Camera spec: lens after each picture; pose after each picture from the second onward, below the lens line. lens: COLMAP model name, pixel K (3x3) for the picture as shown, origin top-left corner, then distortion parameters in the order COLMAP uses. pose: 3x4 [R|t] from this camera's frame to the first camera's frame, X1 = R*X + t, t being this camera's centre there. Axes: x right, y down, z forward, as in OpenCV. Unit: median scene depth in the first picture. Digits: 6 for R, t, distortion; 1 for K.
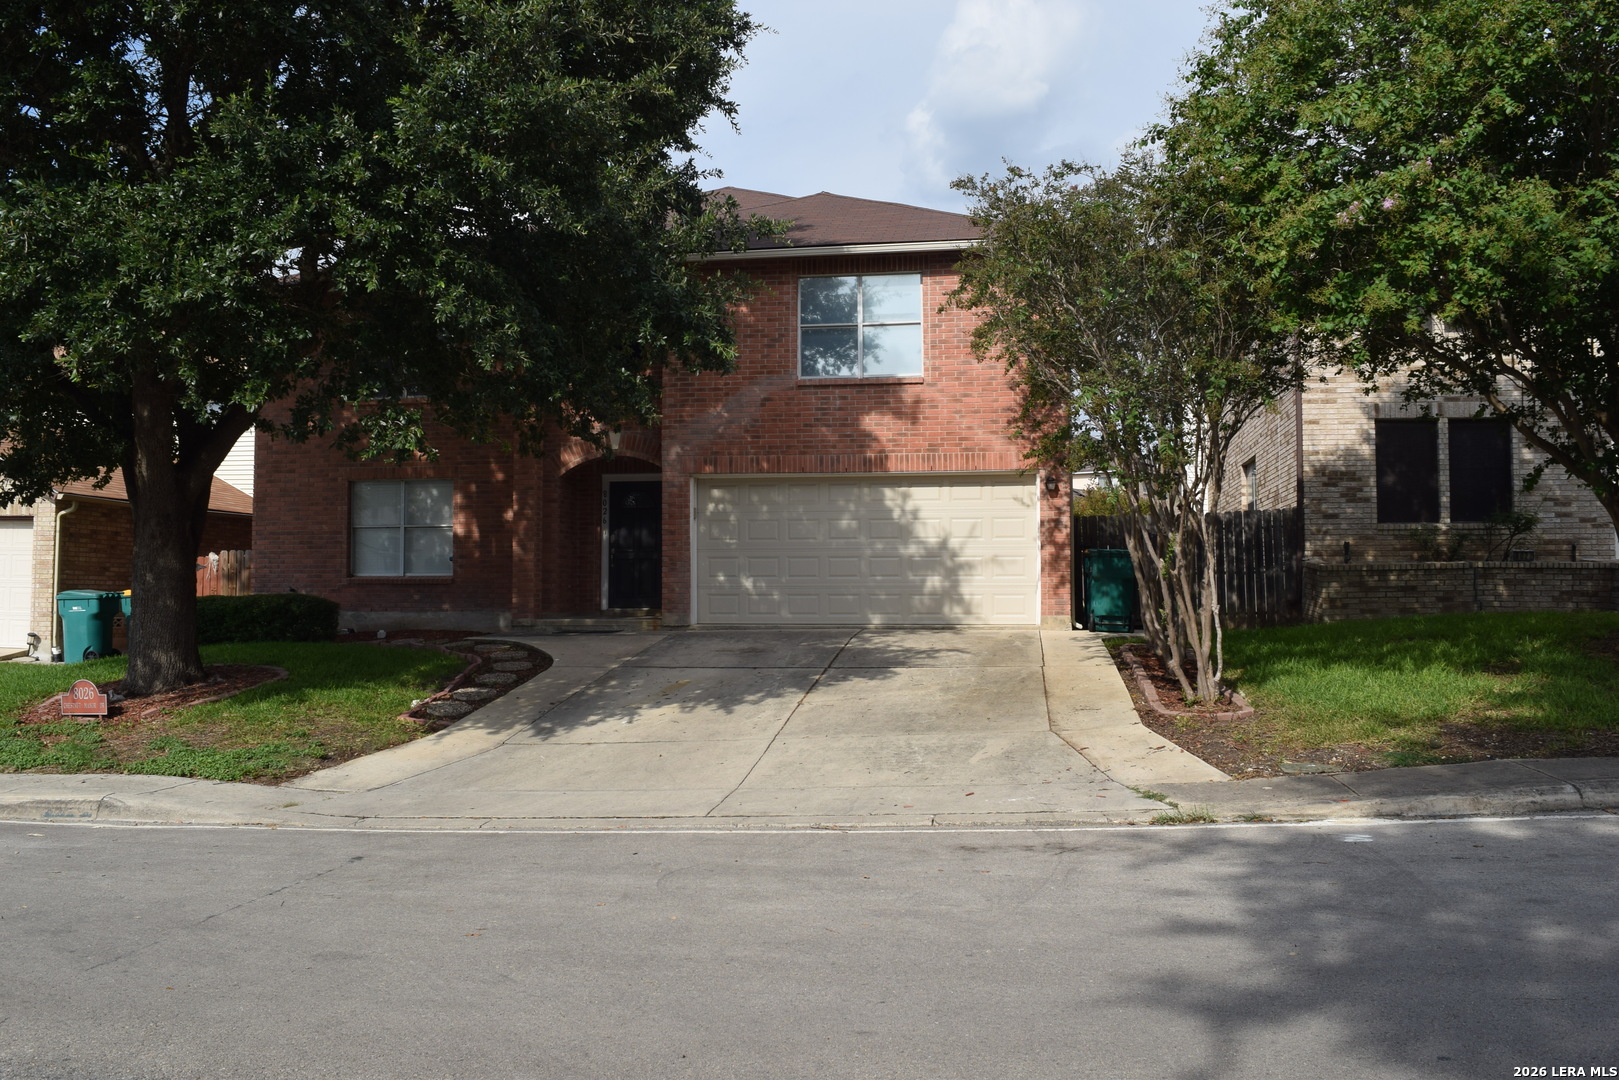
lens RADIAL K [[1274.7, 0, 809.6], [0, 1274.7, 544.2], [0, 0, 1]] dist [-0.079473, 0.001090]
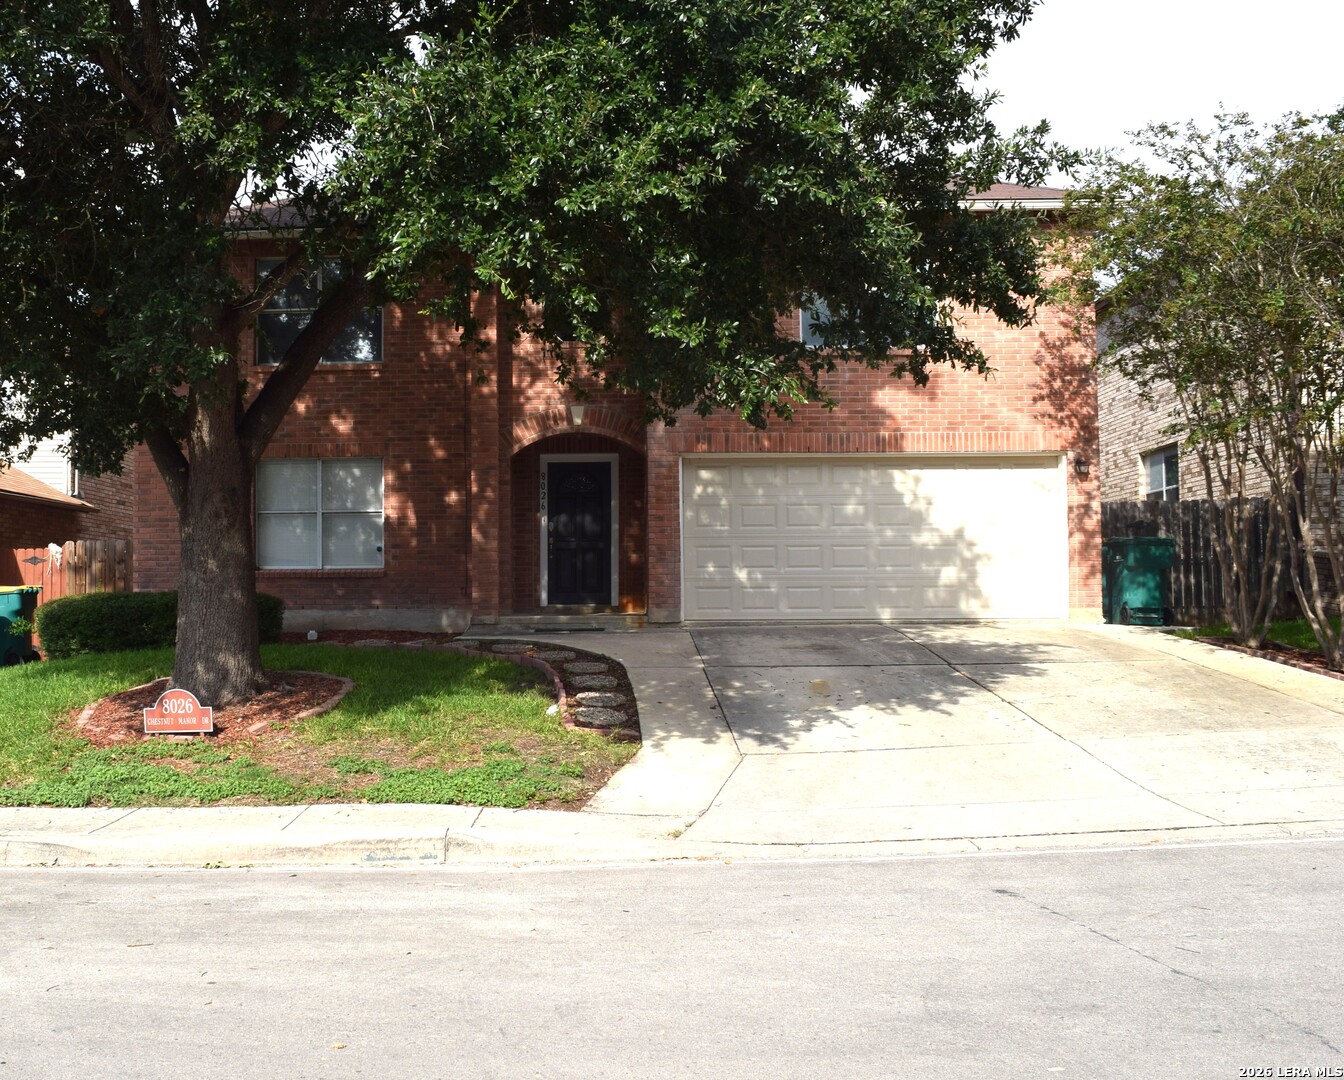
lens RADIAL K [[1375.7, 0, 671.8], [0, 1375.7, 531.5], [0, 0, 1]] dist [-0.080469, 0.000000]
pose [[0.992664, 0.002355, 0.120885, -0.219846], [-0.001564, 0.999977, -0.006632, 0.006759], [-0.120897, 0.006394, 0.992644, 0.044809]]
